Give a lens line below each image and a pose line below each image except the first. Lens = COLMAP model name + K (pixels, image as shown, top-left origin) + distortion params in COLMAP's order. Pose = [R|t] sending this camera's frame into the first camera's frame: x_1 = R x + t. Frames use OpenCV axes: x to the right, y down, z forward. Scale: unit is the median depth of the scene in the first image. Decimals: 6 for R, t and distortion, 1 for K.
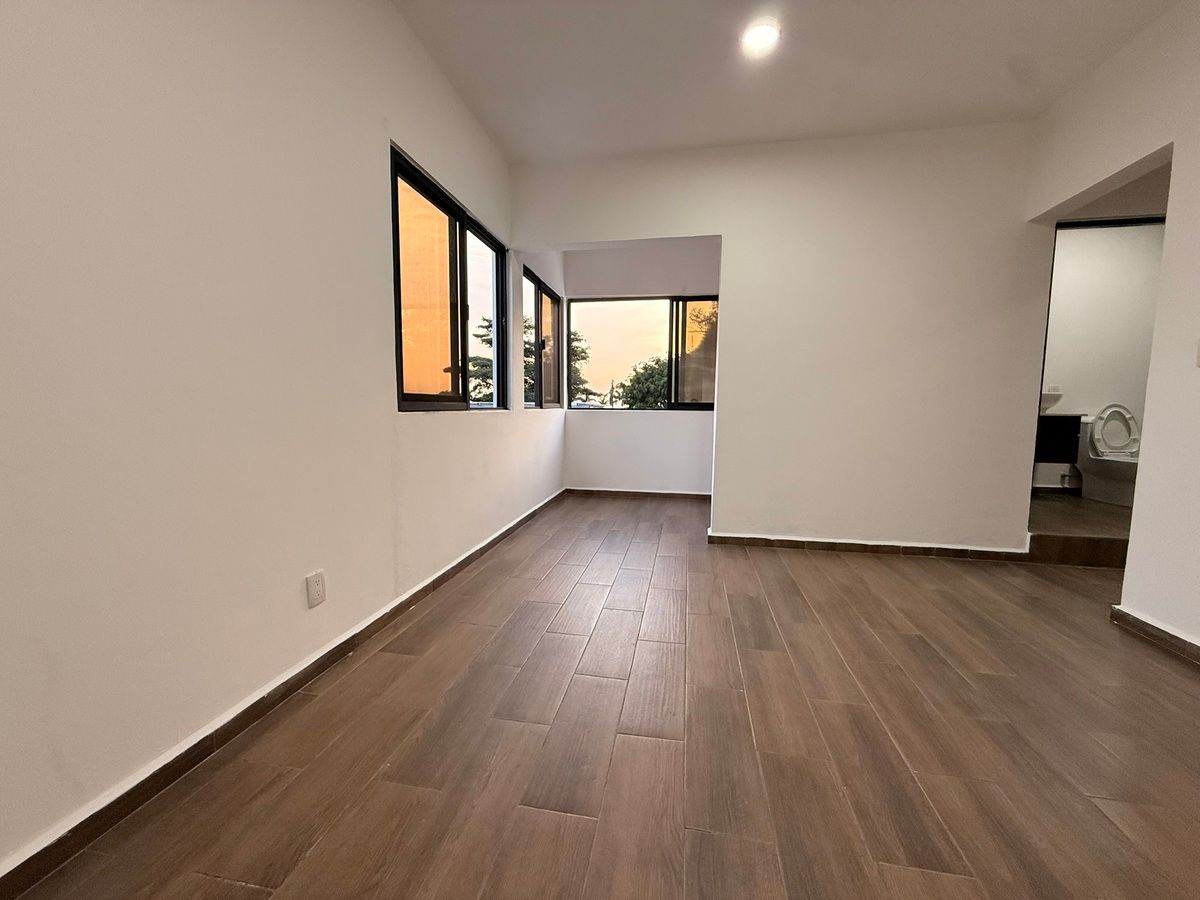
lens RADIAL K [[481.9, 0, 597.0], [0, 481.9, 451.1], [0, 0, 1]] dist [-0.000082, 0.000173]
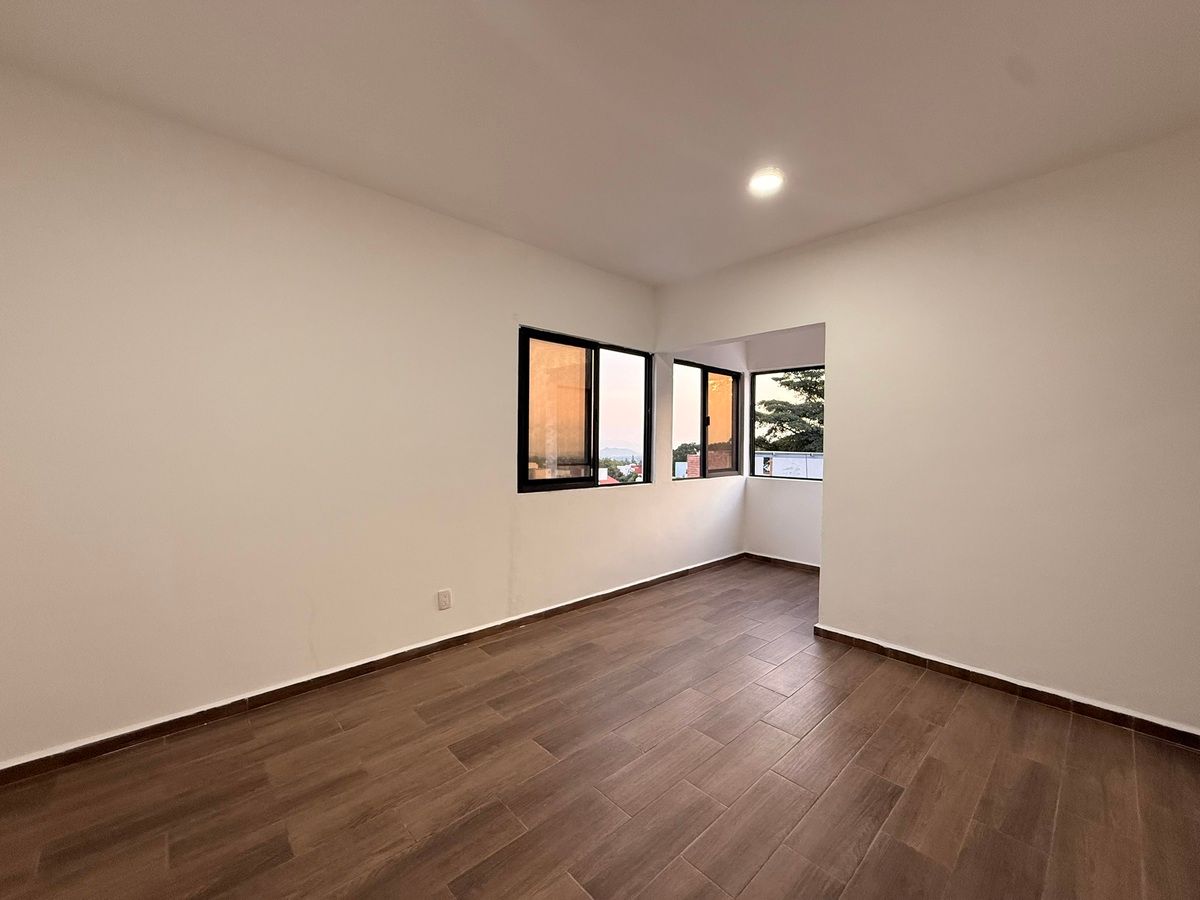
lens RADIAL K [[481.9, 0, 597.0], [0, 481.9, 451.1], [0, 0, 1]] dist [-0.000082, 0.000173]
pose [[0.802216, 0.012769, -0.596897, 0.509438], [-0.059633, 0.996485, -0.058828, -0.102388], [0.594048, 0.082787, 0.800158, -0.062224]]
